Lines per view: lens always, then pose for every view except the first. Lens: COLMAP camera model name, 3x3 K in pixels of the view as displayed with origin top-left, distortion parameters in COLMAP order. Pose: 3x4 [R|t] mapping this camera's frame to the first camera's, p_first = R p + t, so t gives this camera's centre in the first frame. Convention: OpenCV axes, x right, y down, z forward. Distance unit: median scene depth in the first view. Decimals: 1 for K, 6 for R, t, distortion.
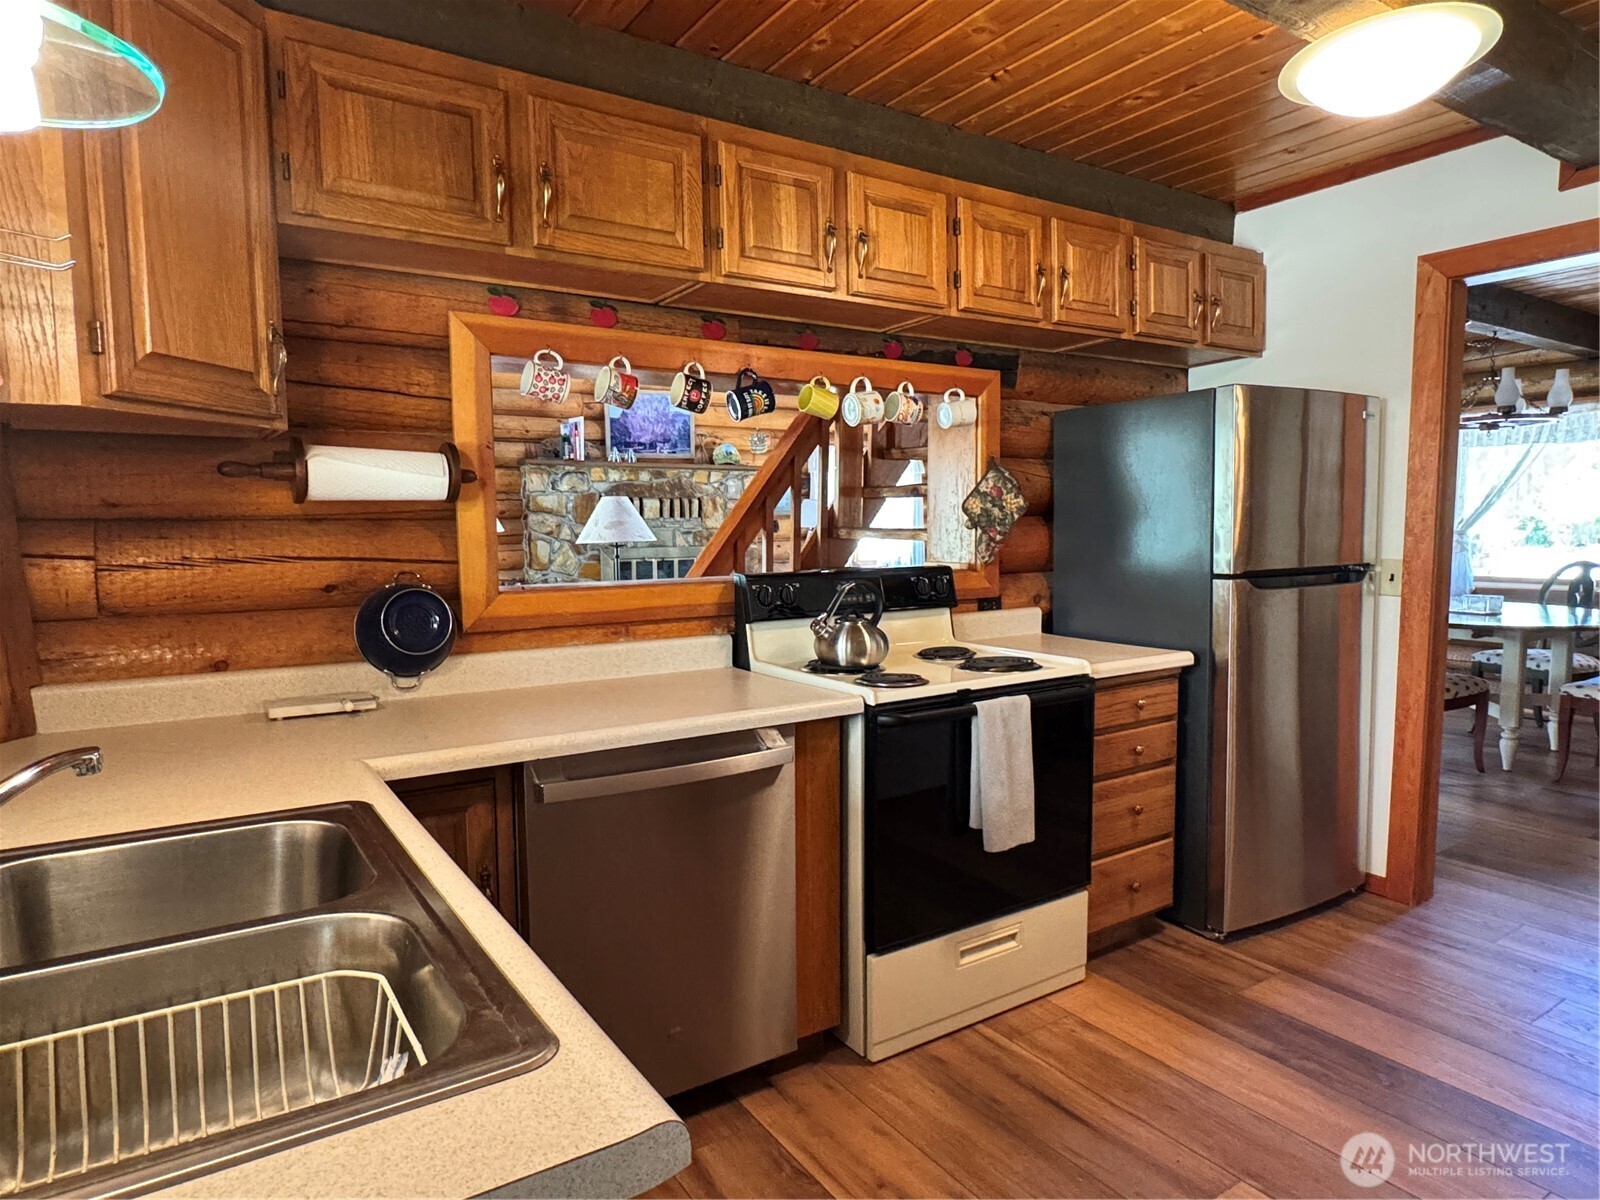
lens RADIAL K [[976.0, 0, 801.5], [0, 976.0, 595.8], [0, 0, 1]] dist [-0.000802, 0.000005]
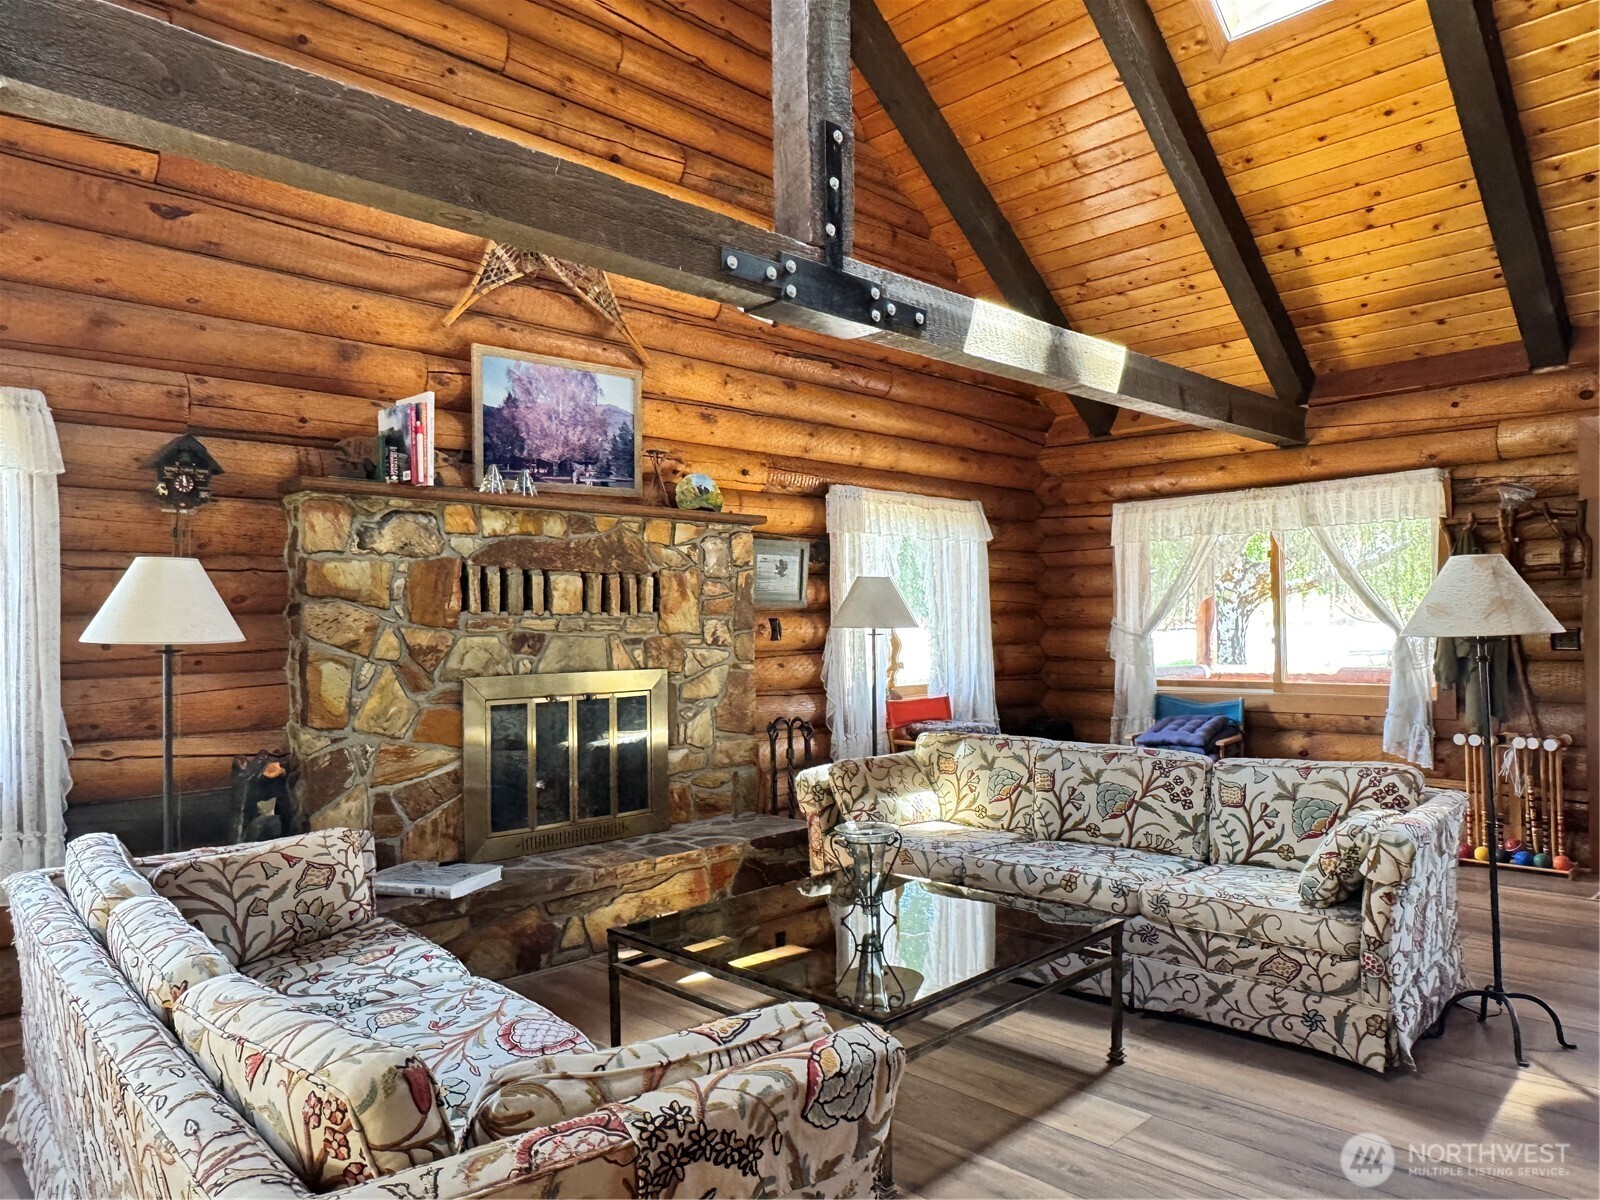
lens RADIAL K [[1078.8, 0, 797.3], [0, 1078.8, 604.4], [0, 0, 1]] dist [-0.002911, -0.000364]
pose [[0.981987, -0.001532, 0.188942, -0.145295], [0.019871, 0.995259, -0.095205, -0.030666], [-0.187900, 0.097245, 0.977362, 0.460757]]
